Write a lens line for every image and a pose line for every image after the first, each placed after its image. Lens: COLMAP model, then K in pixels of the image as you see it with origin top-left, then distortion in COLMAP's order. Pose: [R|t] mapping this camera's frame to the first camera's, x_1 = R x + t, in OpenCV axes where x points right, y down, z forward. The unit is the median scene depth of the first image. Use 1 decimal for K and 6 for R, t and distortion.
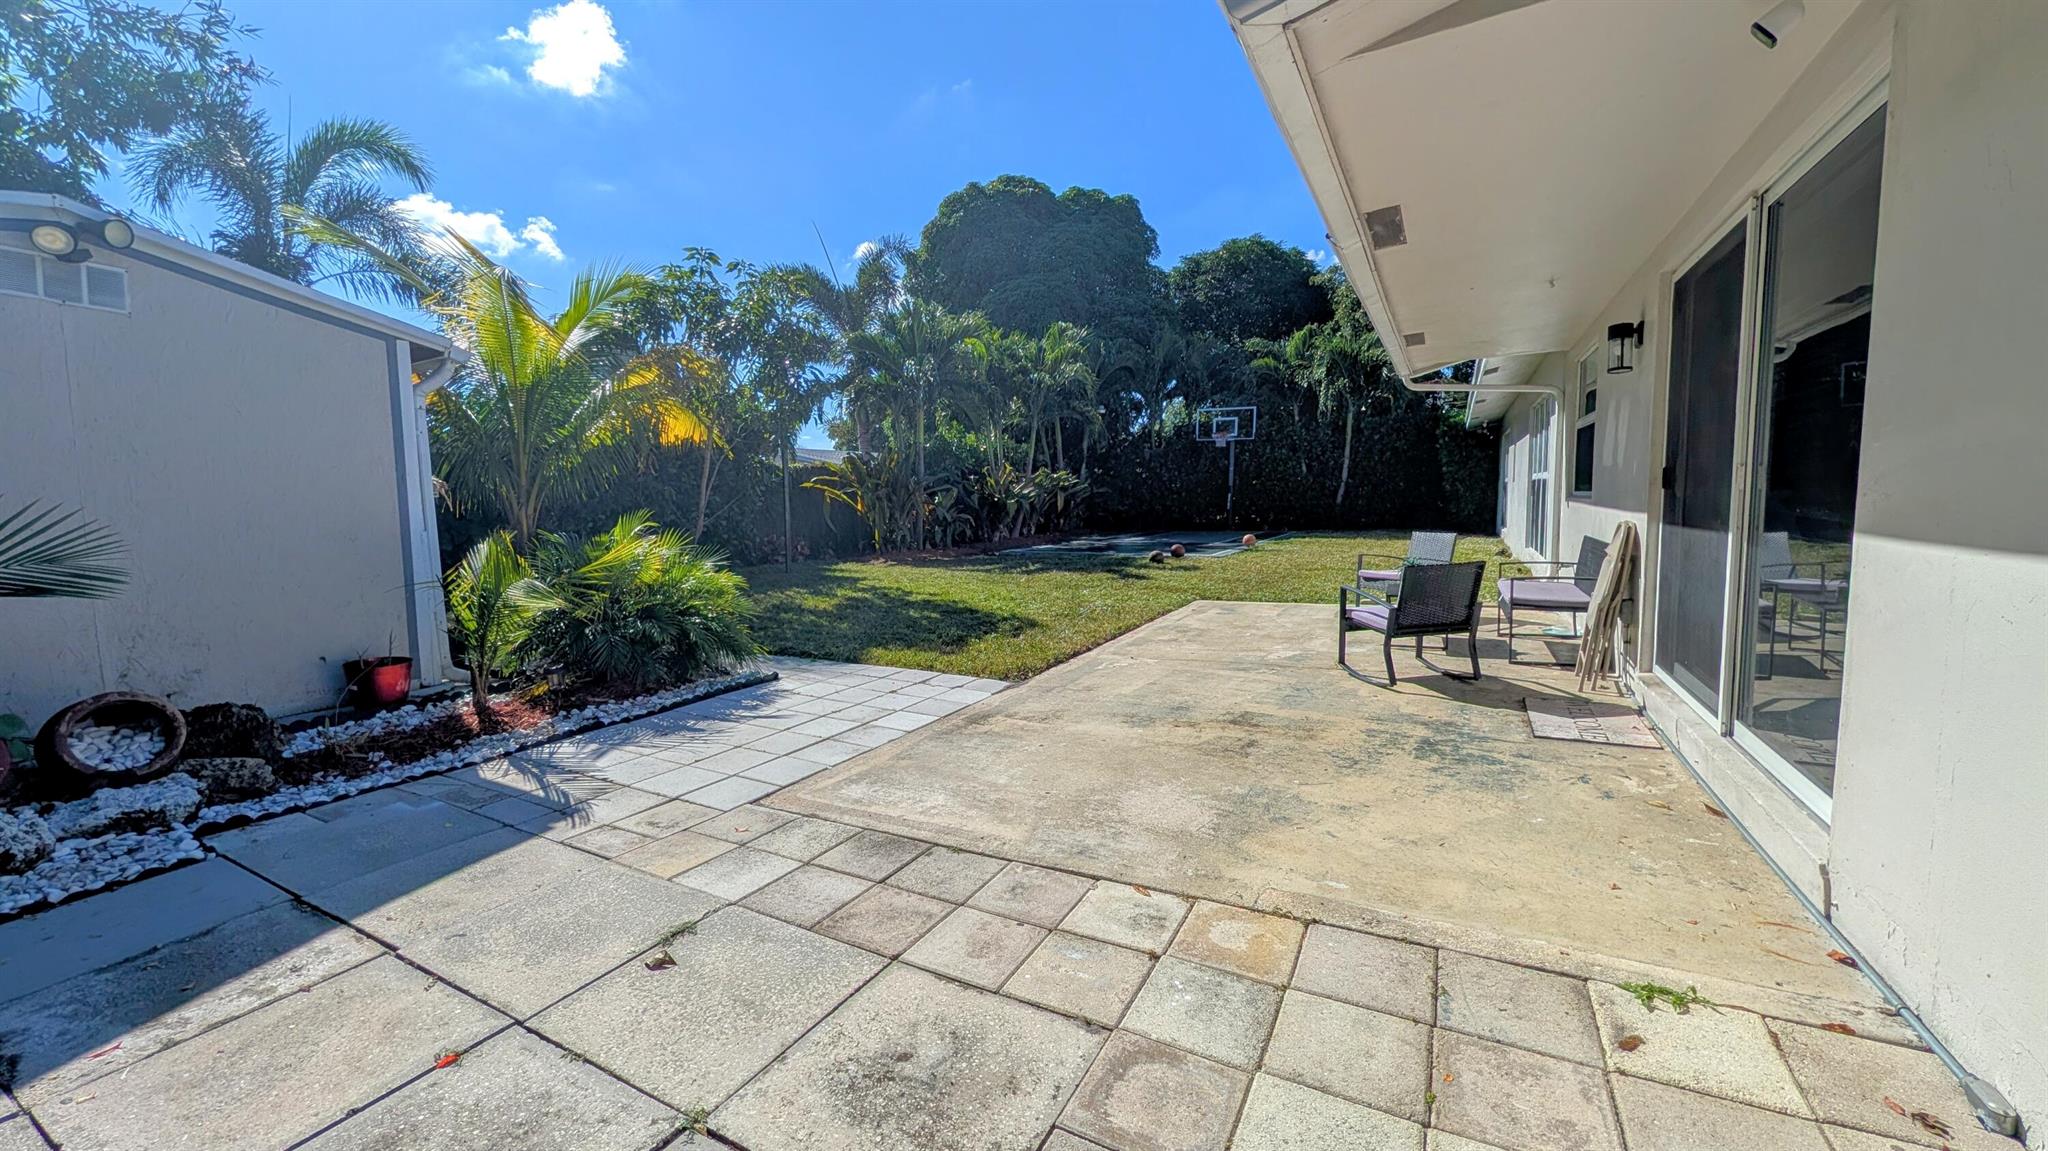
lens RADIAL K [[781.2, 0, 1024.0], [0, 781.2, 575.5], [0, 0, 1]] dist [-0.000768, -0.000164]
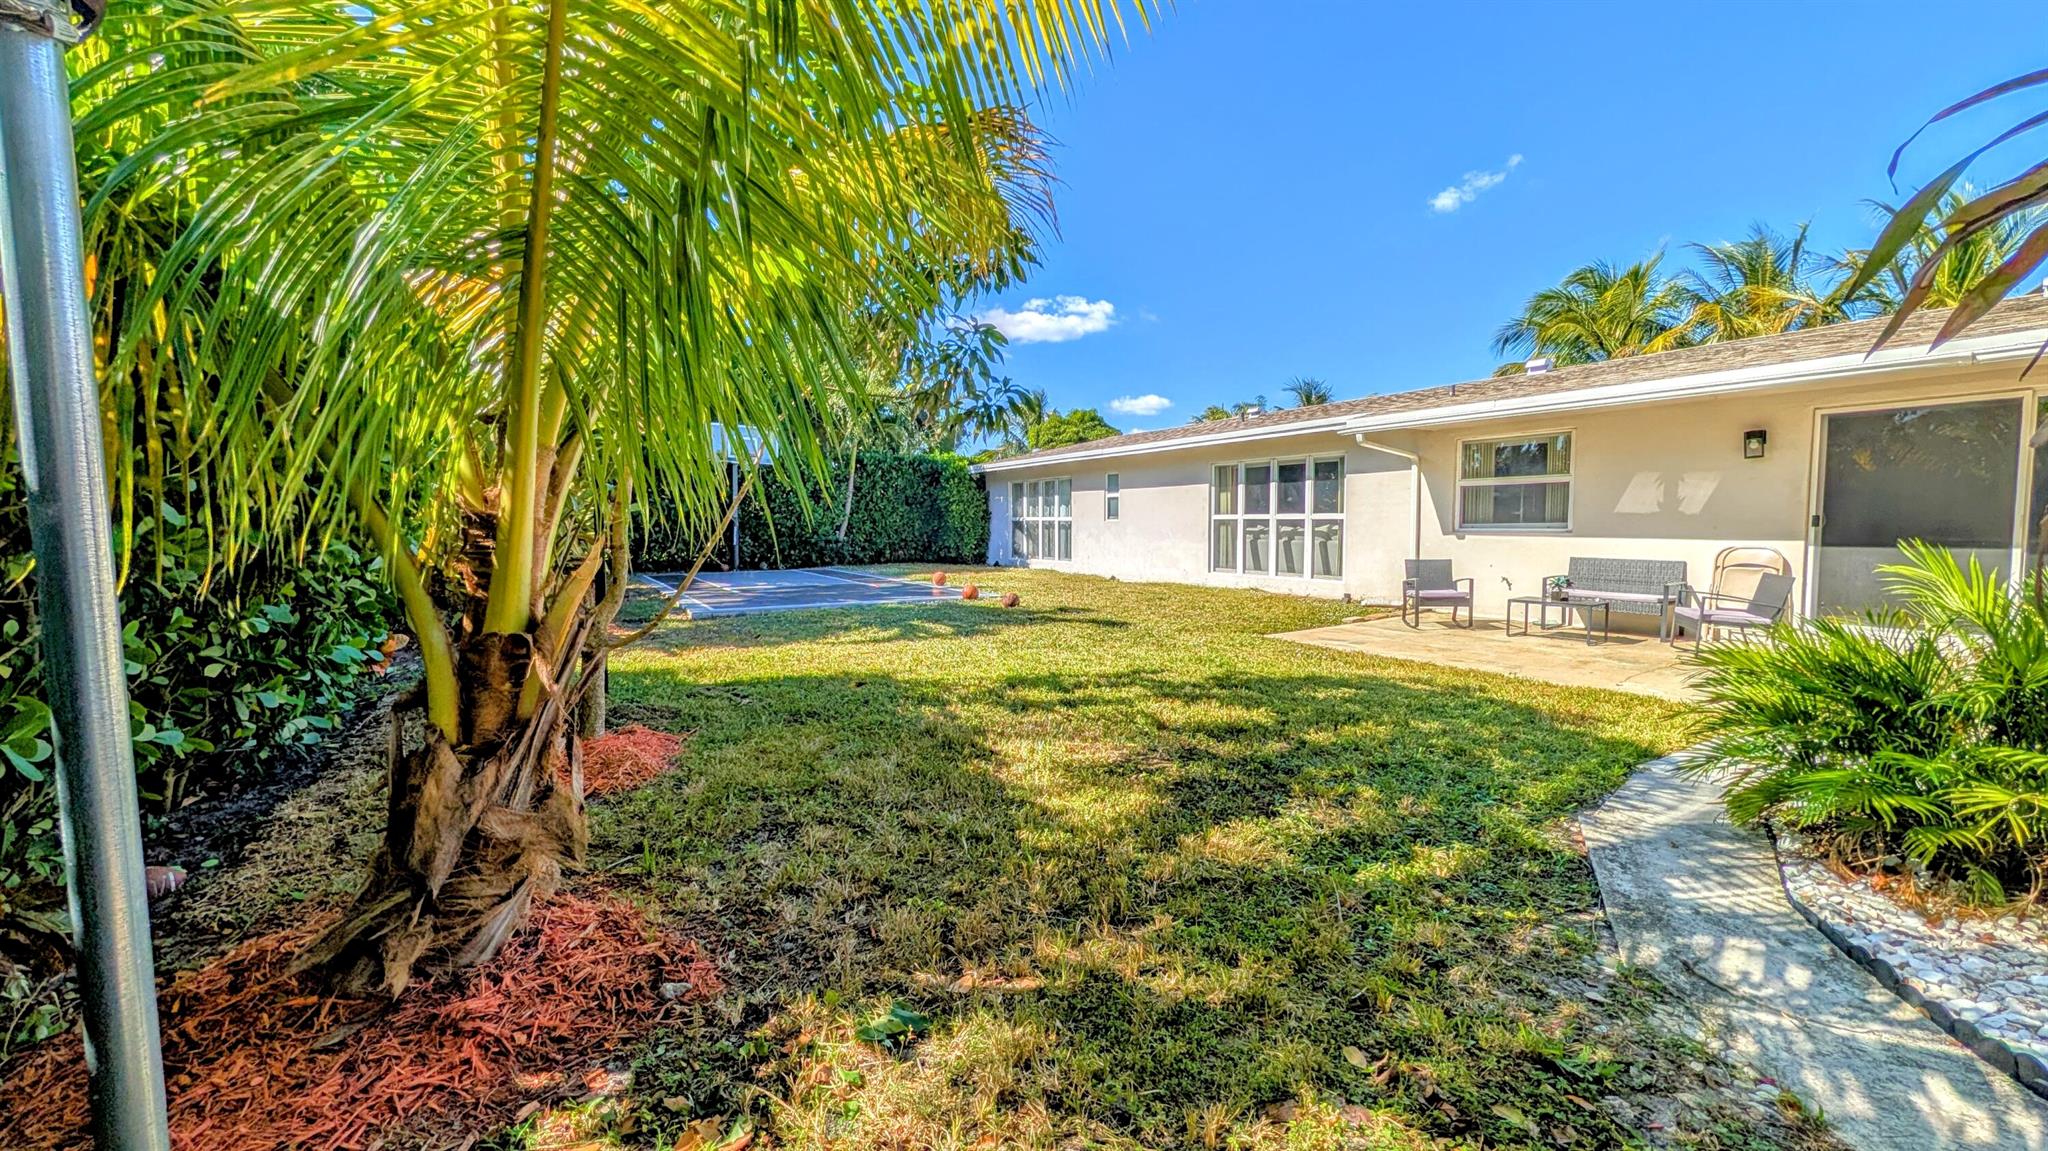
lens RADIAL K [[781.2, 0, 1024.0], [0, 781.2, 575.5], [0, 0, 1]] dist [-0.000768, -0.000164]
pose [[0.510410, -0.037823, 0.859099, -0.468760], [0.079097, 0.996862, -0.003105, -0.039328], [-0.856286, 0.069537, 0.511800, 0.469446]]
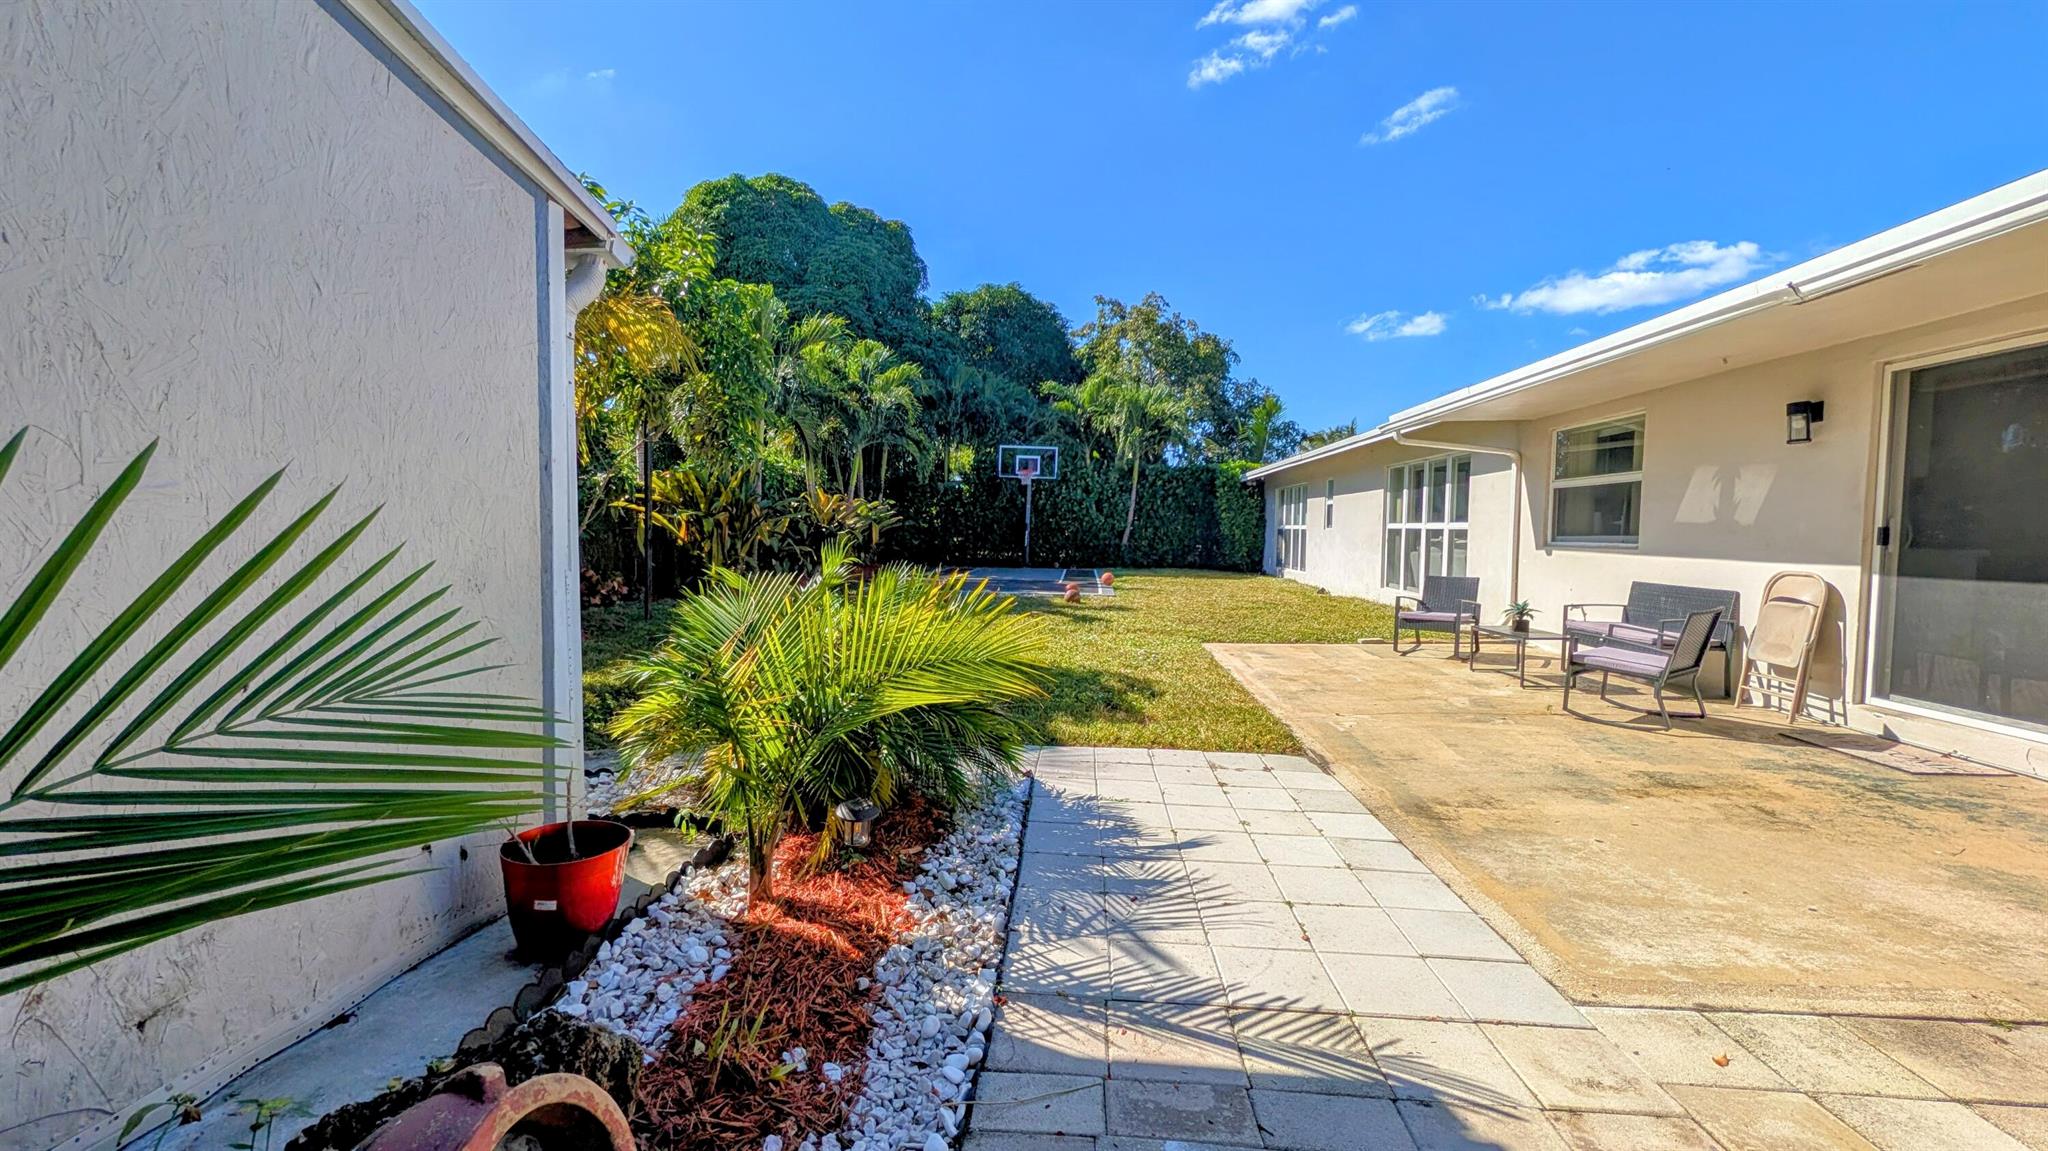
lens RADIAL K [[781.2, 0, 1024.0], [0, 781.2, 575.5], [0, 0, 1]] dist [-0.000768, -0.000164]
pose [[0.912149, 0.007149, 0.409796, -0.234476], [0.010883, 0.999073, -0.041654, -0.008961], [-0.409714, 0.042455, 0.911225, 0.132873]]
